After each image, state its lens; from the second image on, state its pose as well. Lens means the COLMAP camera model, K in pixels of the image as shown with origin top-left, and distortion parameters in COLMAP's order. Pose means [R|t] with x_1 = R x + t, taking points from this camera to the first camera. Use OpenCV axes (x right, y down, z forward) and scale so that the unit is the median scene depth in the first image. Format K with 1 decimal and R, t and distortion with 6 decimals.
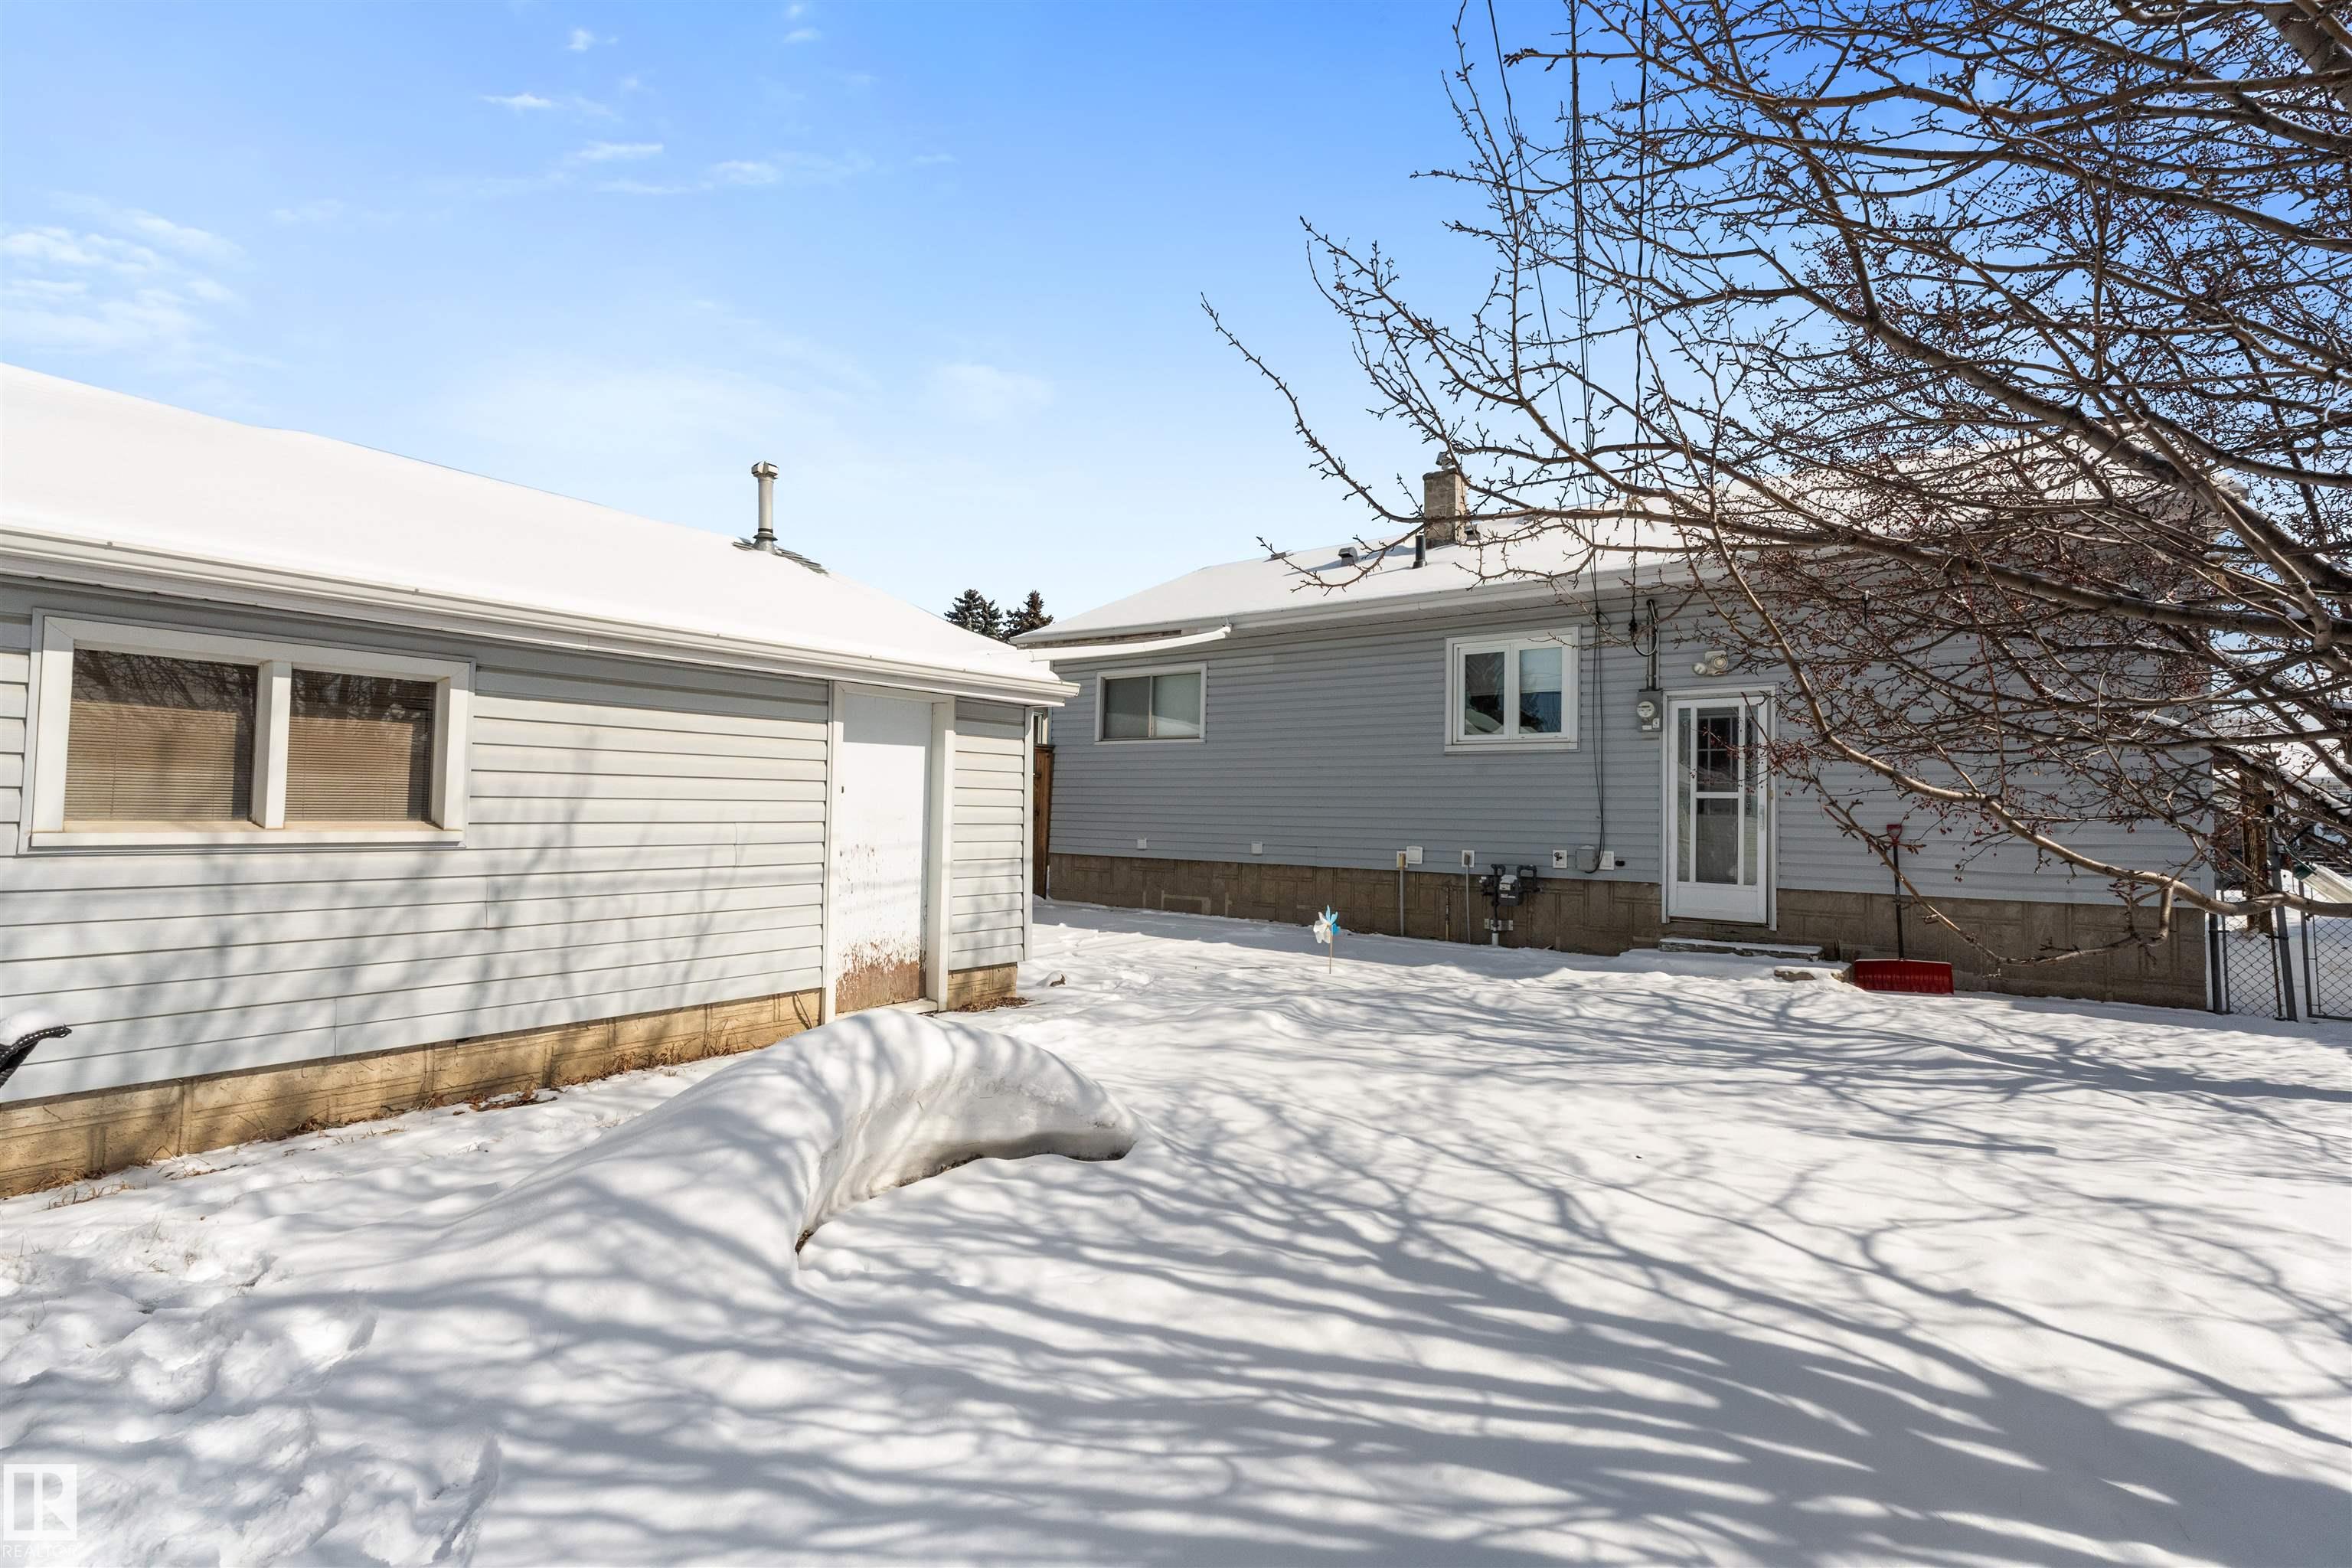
lens RADIAL K [[1048.2, 0, 1178.5], [0, 1048.2, 792.4], [0, 0, 1]] dist [-0.005927, -0.000076]
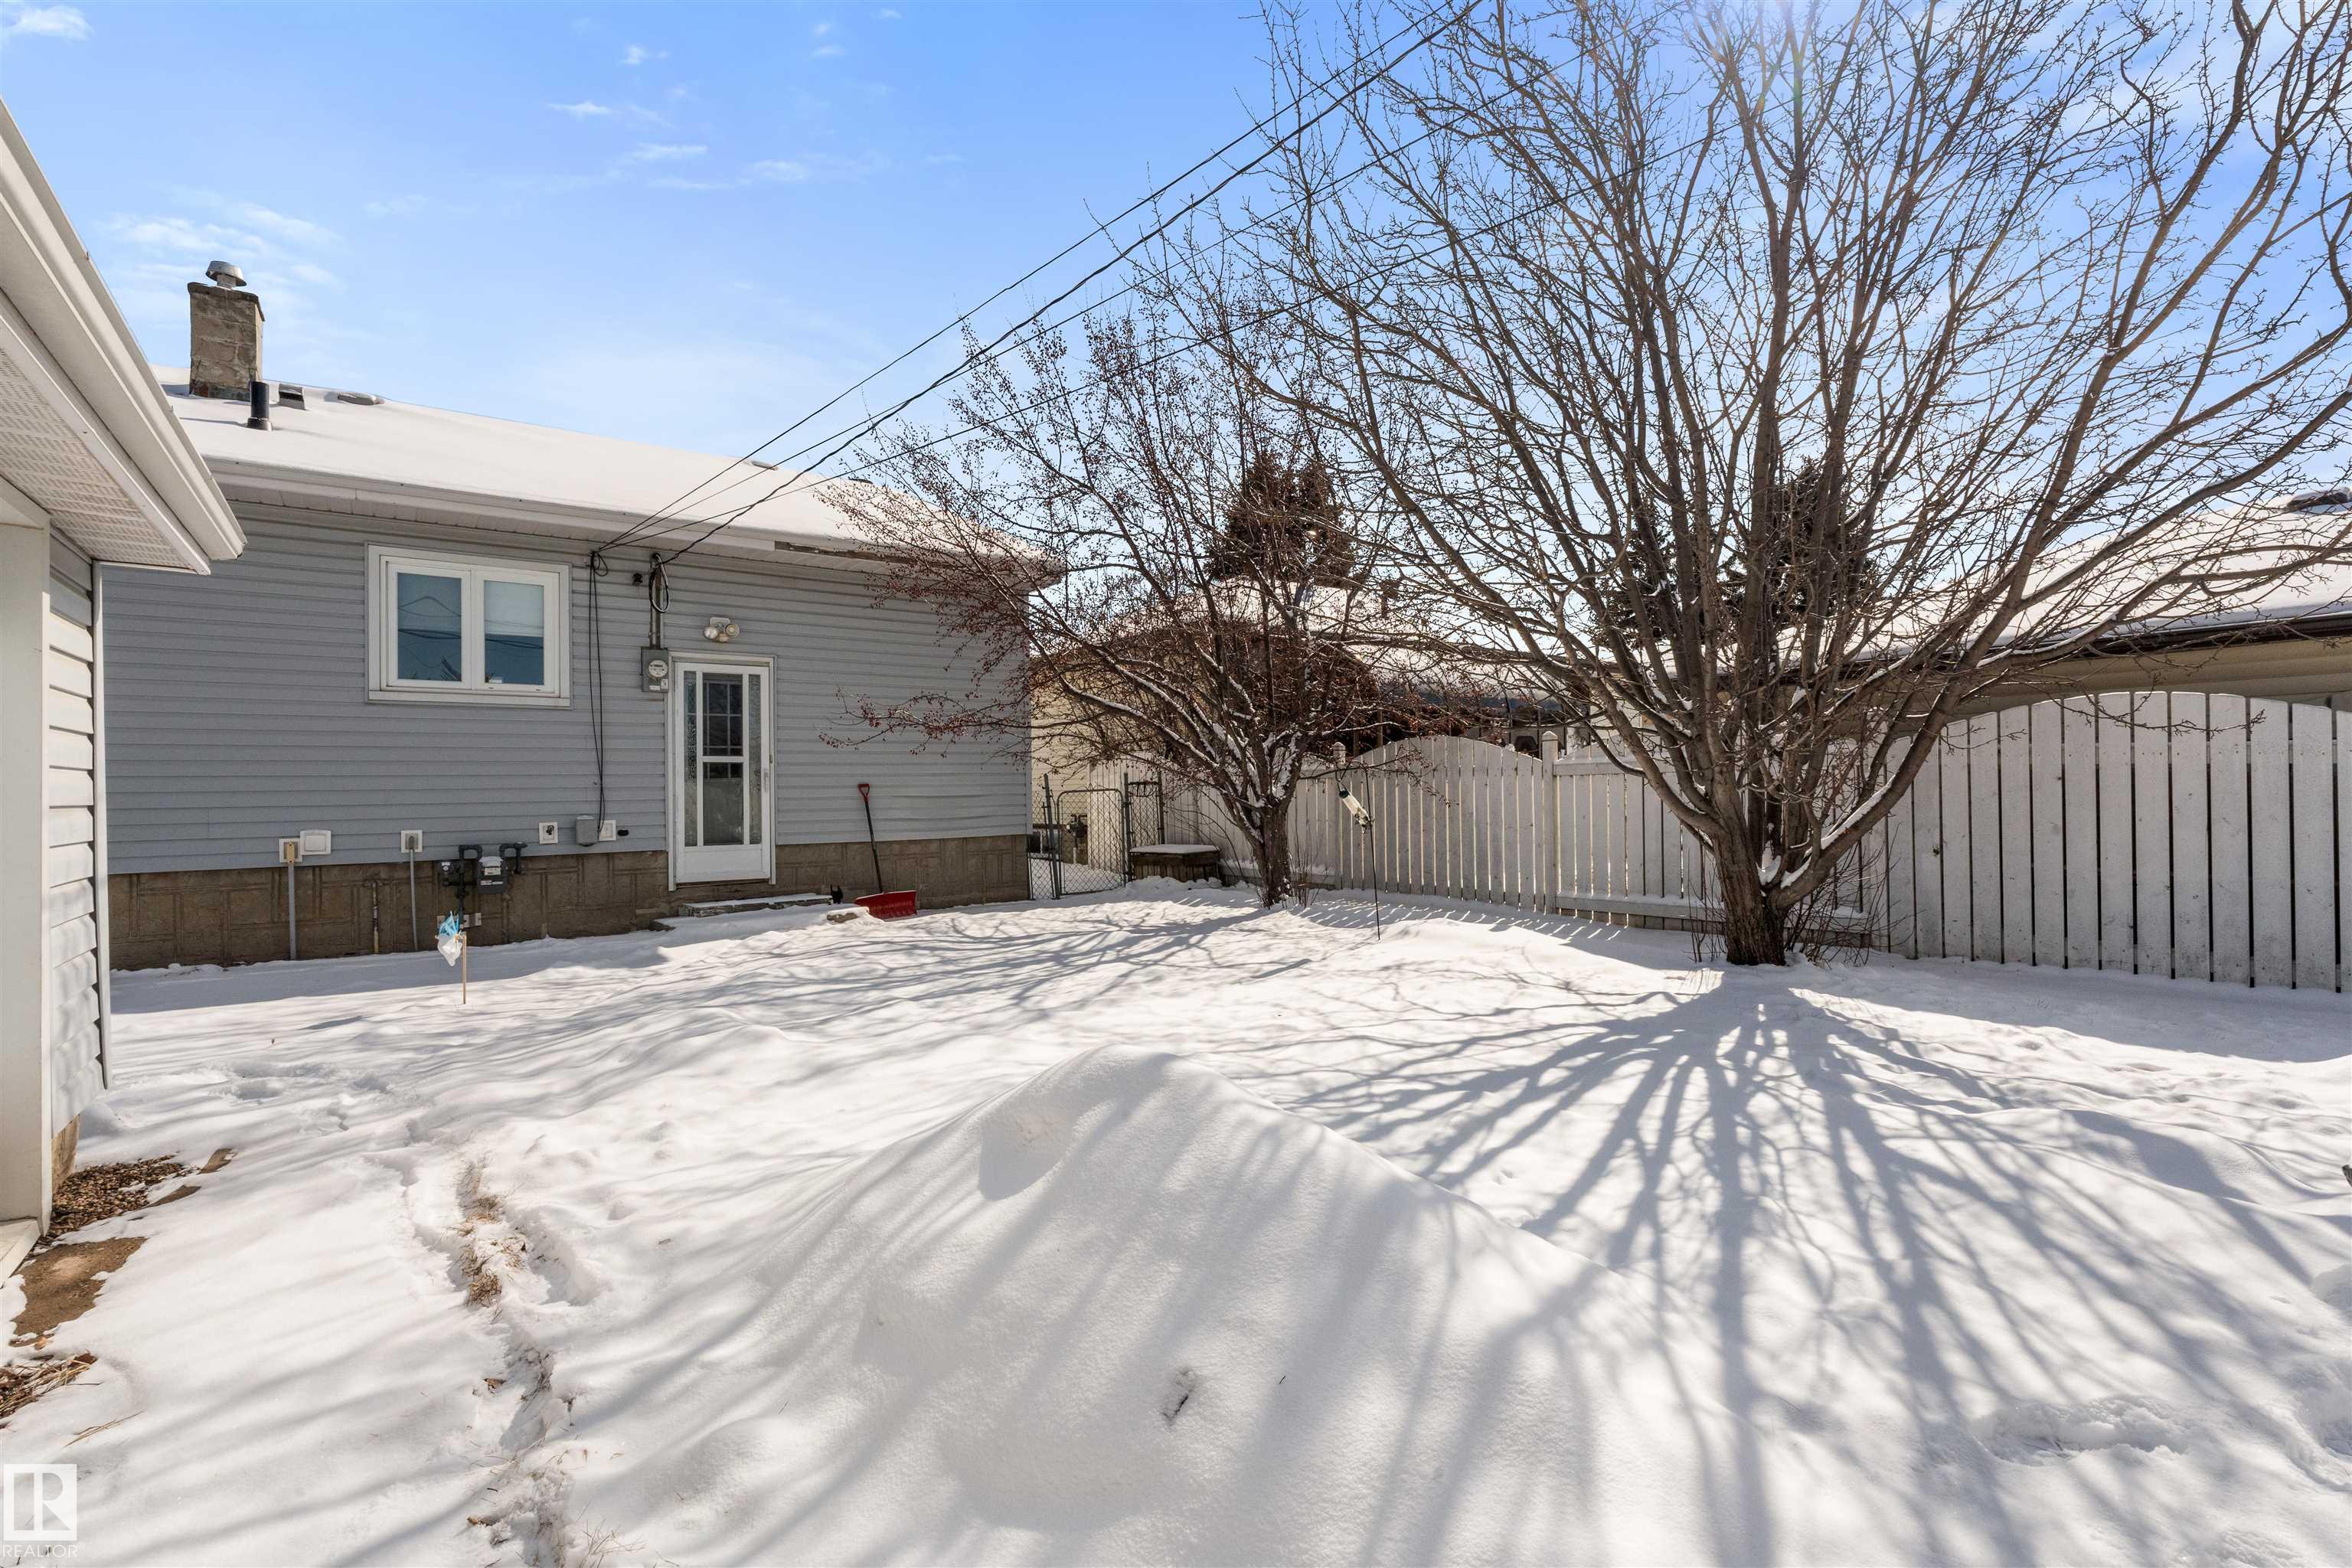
lens RADIAL K [[1048.2, 0, 1178.5], [0, 1048.2, 792.4], [0, 0, 1]] dist [-0.005927, -0.000076]
pose [[0.266678, -0.023832, 0.963491, -0.410104], [-0.001630, 0.999682, 0.025178, 0.009753], [-0.963784, -0.008285, 0.266554, 0.343187]]
